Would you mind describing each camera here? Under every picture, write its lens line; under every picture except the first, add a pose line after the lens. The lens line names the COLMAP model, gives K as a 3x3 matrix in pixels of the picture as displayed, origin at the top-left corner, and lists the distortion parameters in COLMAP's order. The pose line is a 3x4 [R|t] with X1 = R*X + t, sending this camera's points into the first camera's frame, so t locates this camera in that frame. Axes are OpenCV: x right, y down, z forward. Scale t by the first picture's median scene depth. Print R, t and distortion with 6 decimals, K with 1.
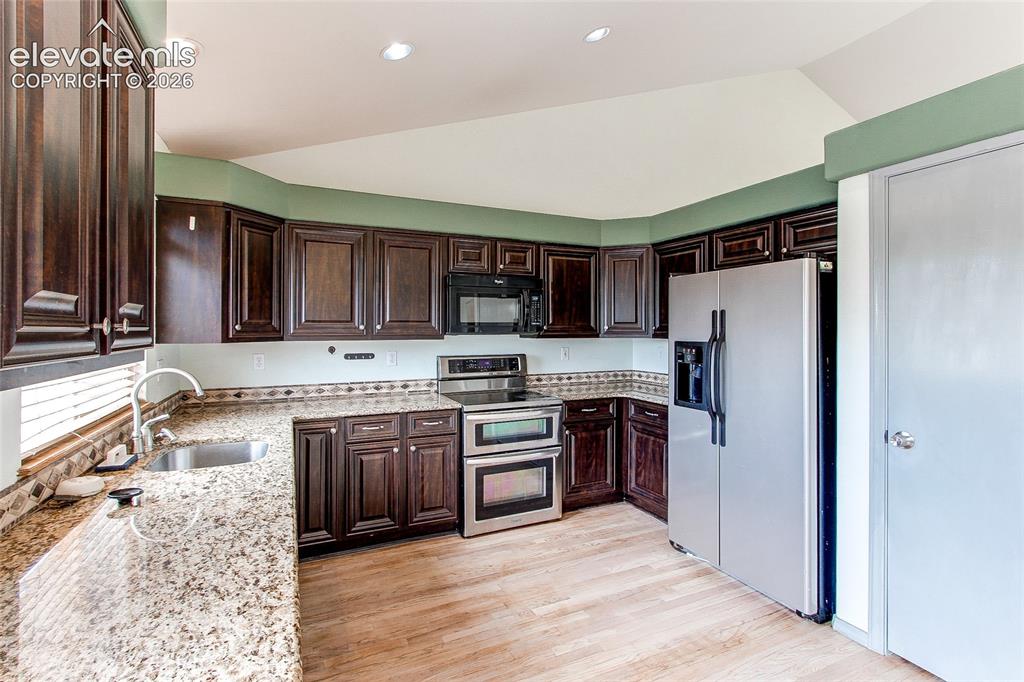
lens RADIAL K [[474.1, 0, 509.9], [0, 474.1, 330.9], [0, 0, 1]] dist [-0.005340, 0.004724]
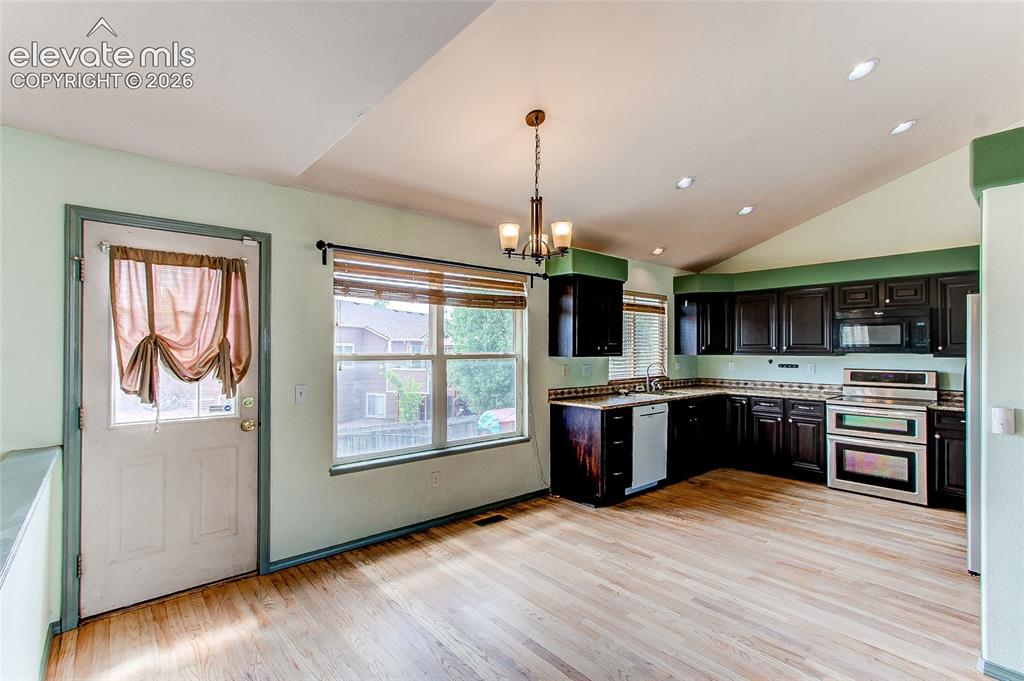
lens RADIAL K [[474.1, 0, 500.5], [0, 474.1, 345.4], [0, 0, 1]] dist [-0.005340, 0.004724]
pose [[0.262855, -0.006570, -0.964813, 1.077584], [-0.005699, 0.999949, -0.008362, 0.003250], [0.964819, 0.007697, 0.262804, -0.402158]]
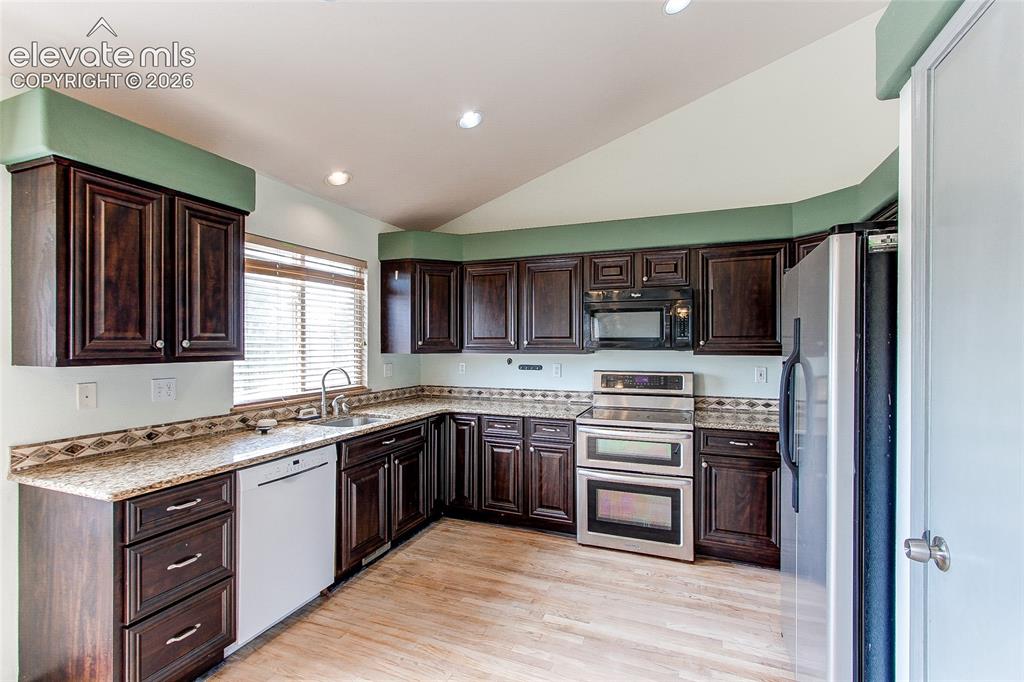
lens RADIAL K [[474.1, 0, 504.3], [0, 474.1, 347.6], [0, 0, 1]] dist [-0.005340, 0.004724]
pose [[0.677915, 0.006245, -0.735113, 0.556040], [-0.002911, 0.999979, 0.005811, -0.002074], [0.735134, -0.001799, 0.677919, 0.170514]]
